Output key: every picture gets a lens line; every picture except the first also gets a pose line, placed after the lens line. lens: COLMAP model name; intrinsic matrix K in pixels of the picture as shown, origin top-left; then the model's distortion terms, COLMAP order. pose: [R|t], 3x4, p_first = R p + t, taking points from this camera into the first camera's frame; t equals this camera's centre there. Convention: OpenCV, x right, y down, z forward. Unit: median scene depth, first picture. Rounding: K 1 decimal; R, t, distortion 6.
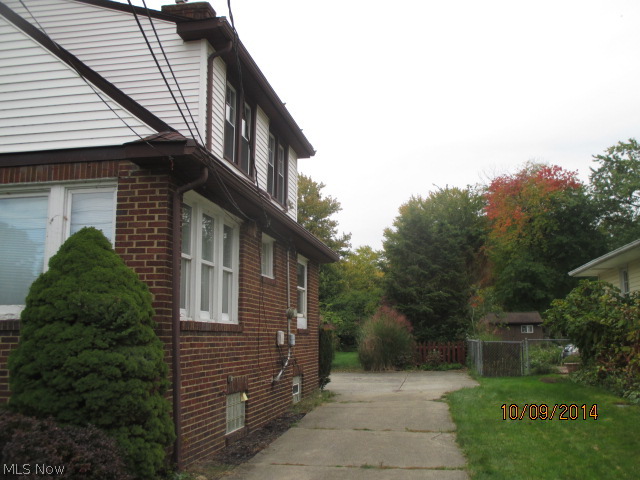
lens RADIAL K [[661.4, 0, 321.7], [0, 661.4, 239.5], [0, 0, 1]] dist [-0.028318, 0.000000]
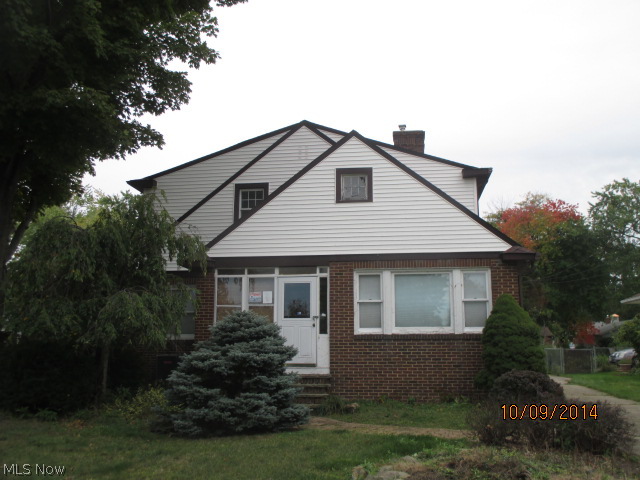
lens RADIAL K [[661.4, 0, 317.8], [0, 661.4, 240.4], [0, 0, 1]] dist [-0.028318, 0.000000]
pose [[0.999024, 0.011623, 0.042616, -0.118887], [-0.010892, 0.999790, -0.017331, -0.016831], [-0.042809, 0.016850, 0.998941, -0.136473]]
